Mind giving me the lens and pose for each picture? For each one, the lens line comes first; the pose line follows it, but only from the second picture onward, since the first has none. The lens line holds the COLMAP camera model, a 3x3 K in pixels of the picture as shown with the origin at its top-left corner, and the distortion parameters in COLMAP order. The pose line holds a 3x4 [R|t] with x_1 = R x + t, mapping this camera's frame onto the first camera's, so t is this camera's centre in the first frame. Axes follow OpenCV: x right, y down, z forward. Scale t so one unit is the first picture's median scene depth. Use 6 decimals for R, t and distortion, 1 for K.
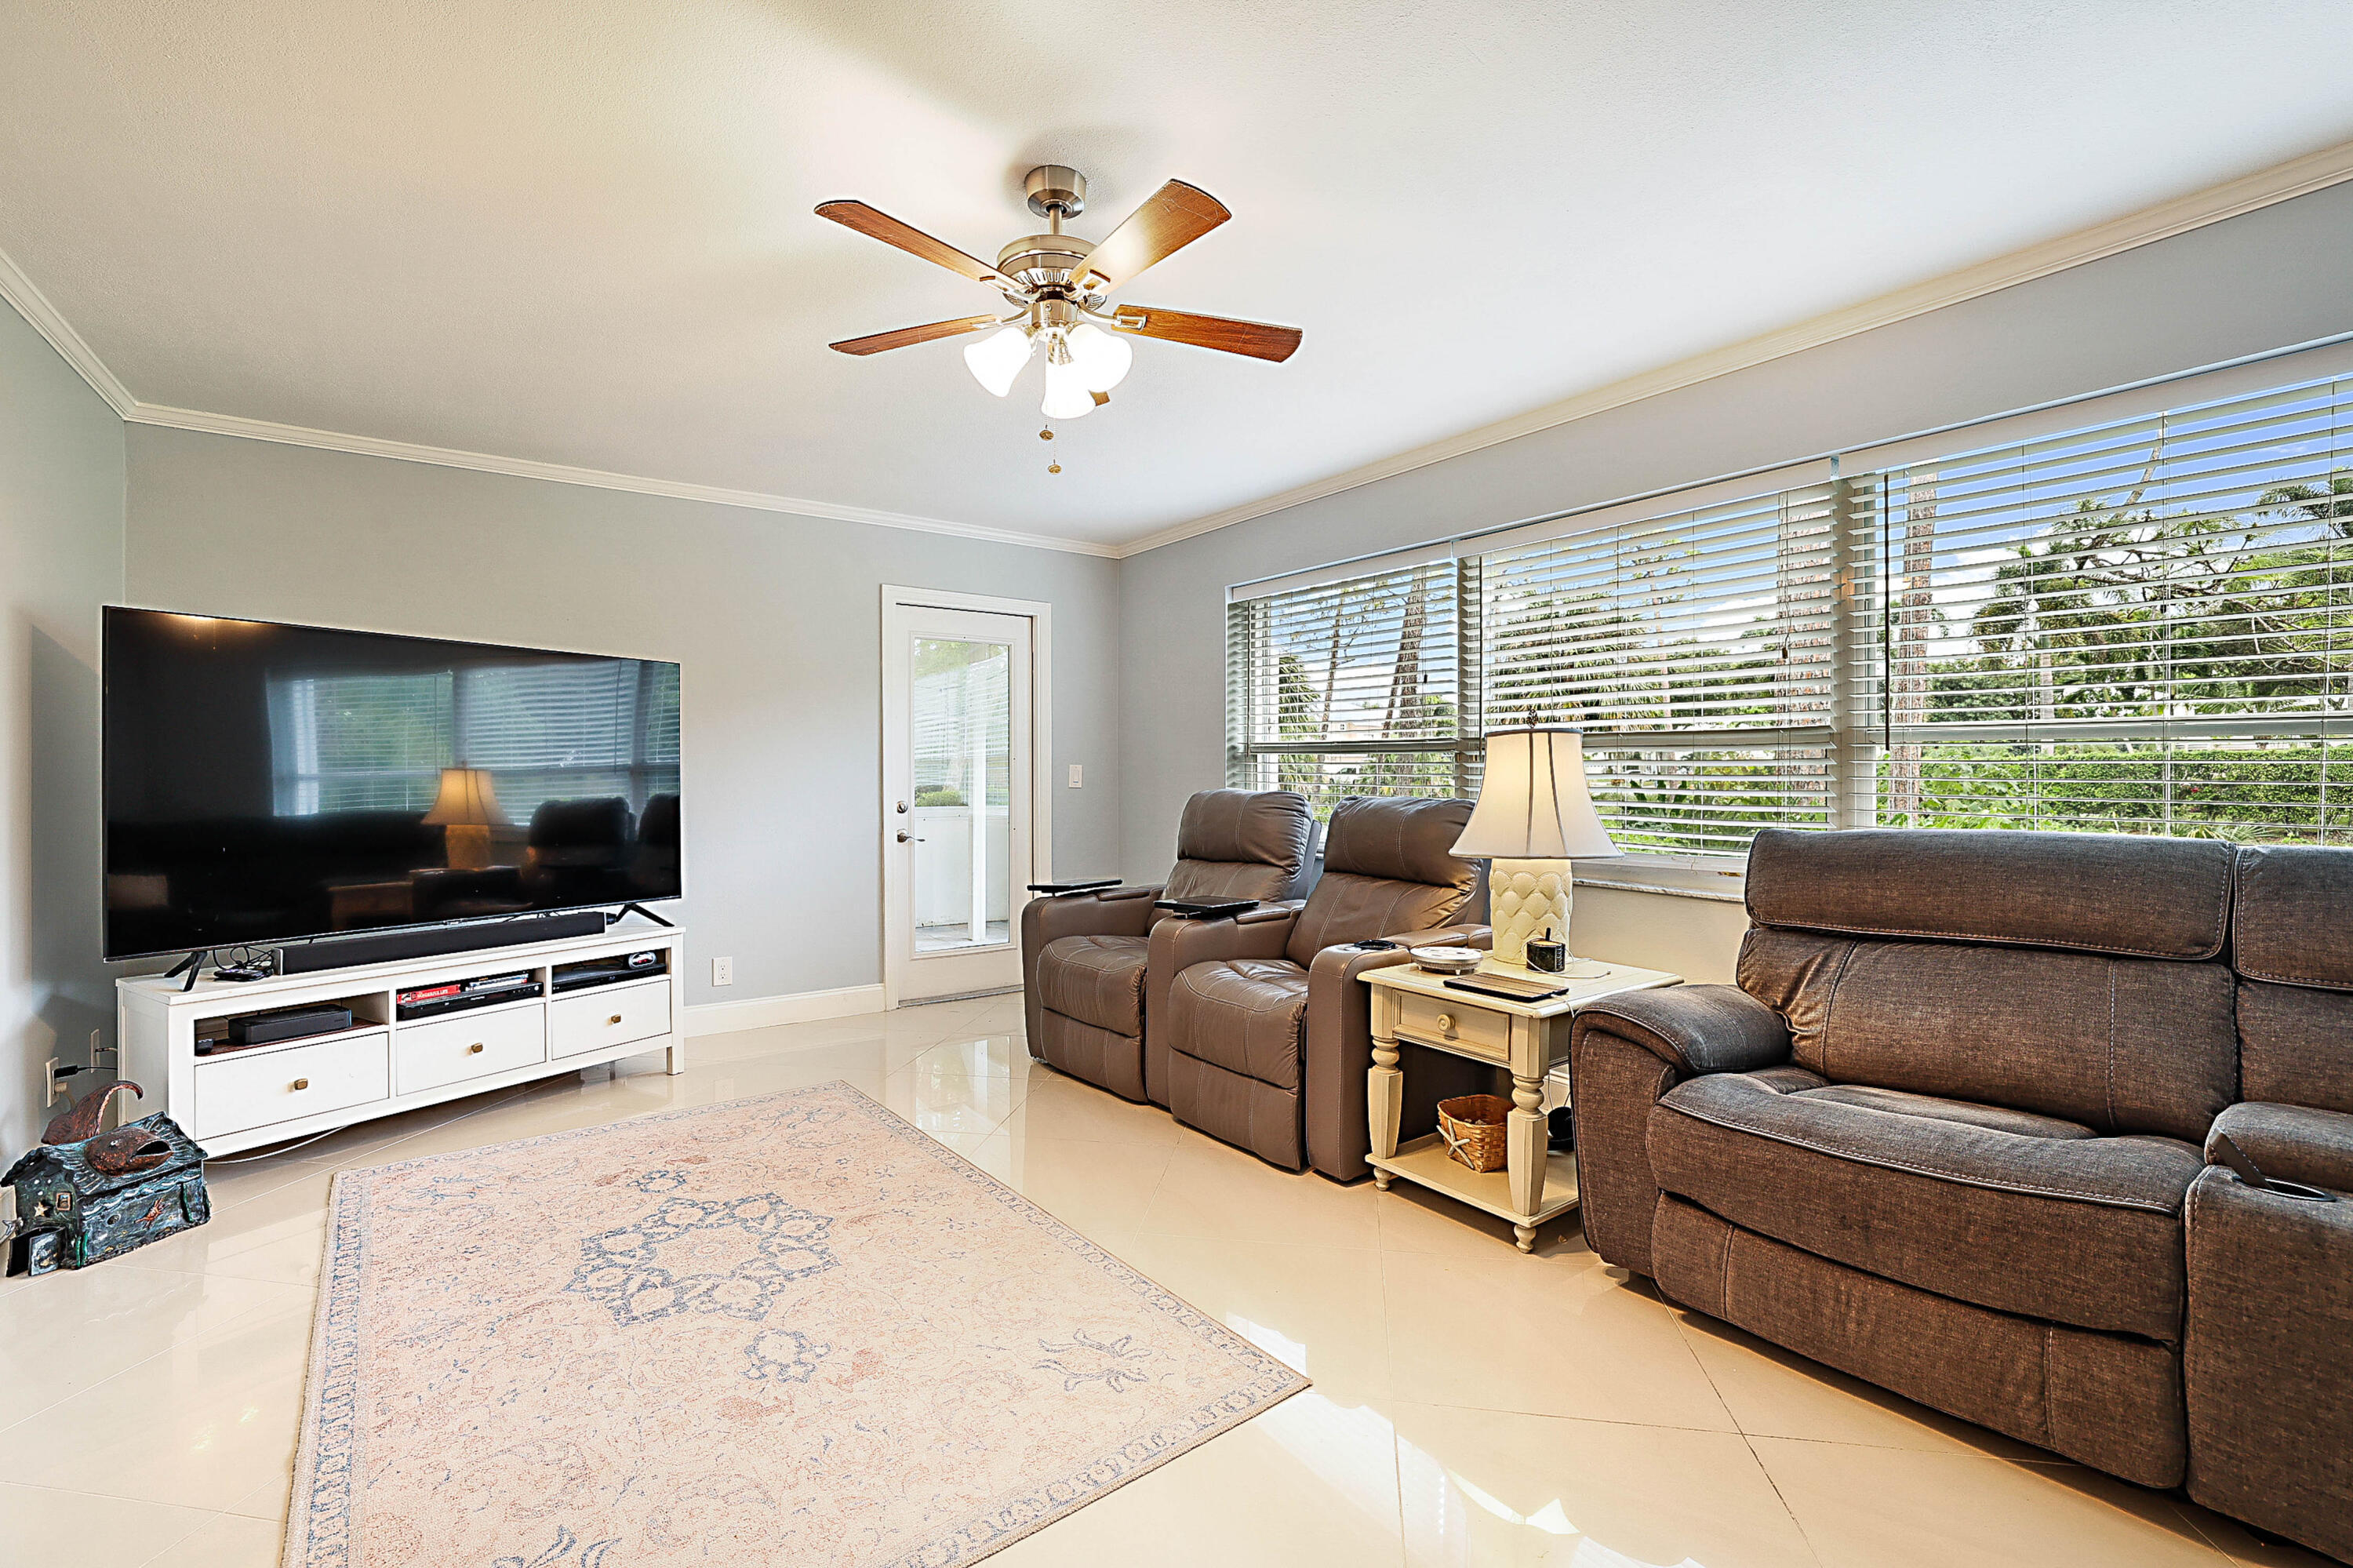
lens RADIAL K [[1022.6, 0, 1172.4], [0, 1022.6, 771.2], [0, 0, 1]] dist [-0.014484, 0.004633]
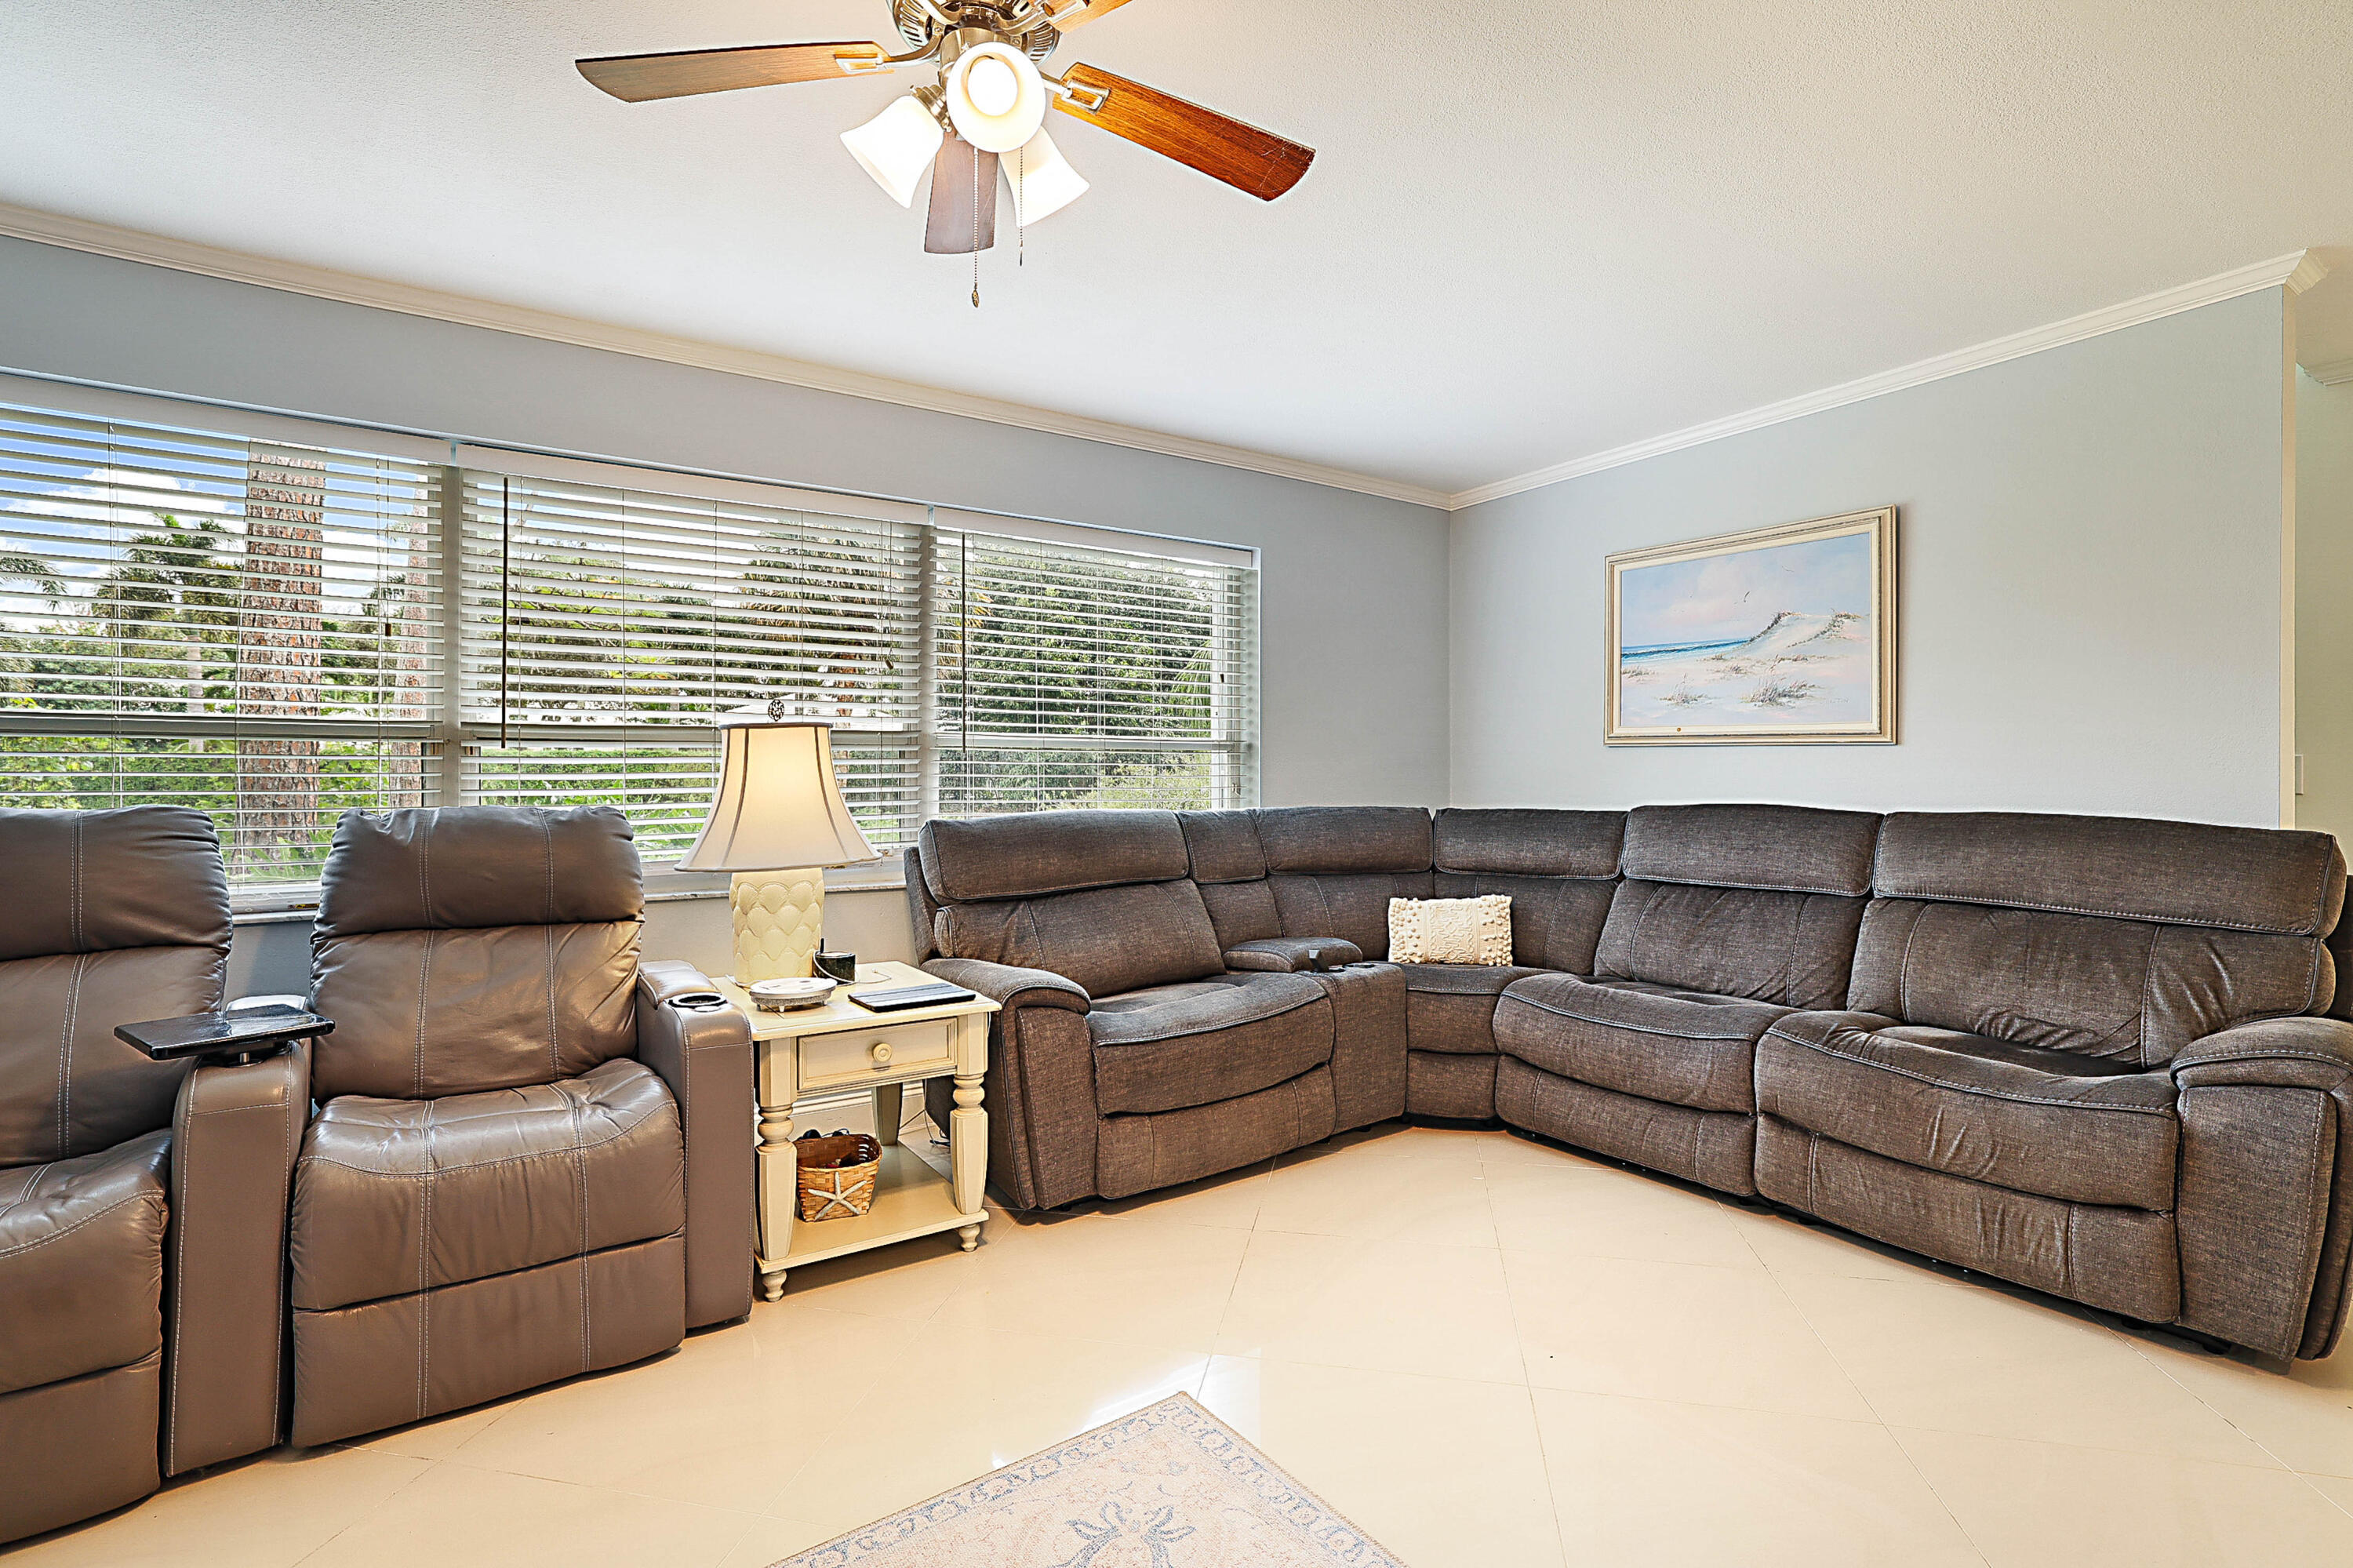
lens RADIAL K [[1078.2, 0, 1178.5], [0, 1078.2, 768.5], [0, 0, 1]] dist [-0.002236, 0.000927]
pose [[0.053912, 0.000215, 0.998546, -0.727755], [-0.001863, 0.999998, -0.000115, -0.001541], [-0.998544, -0.001854, 0.053912, 0.766615]]
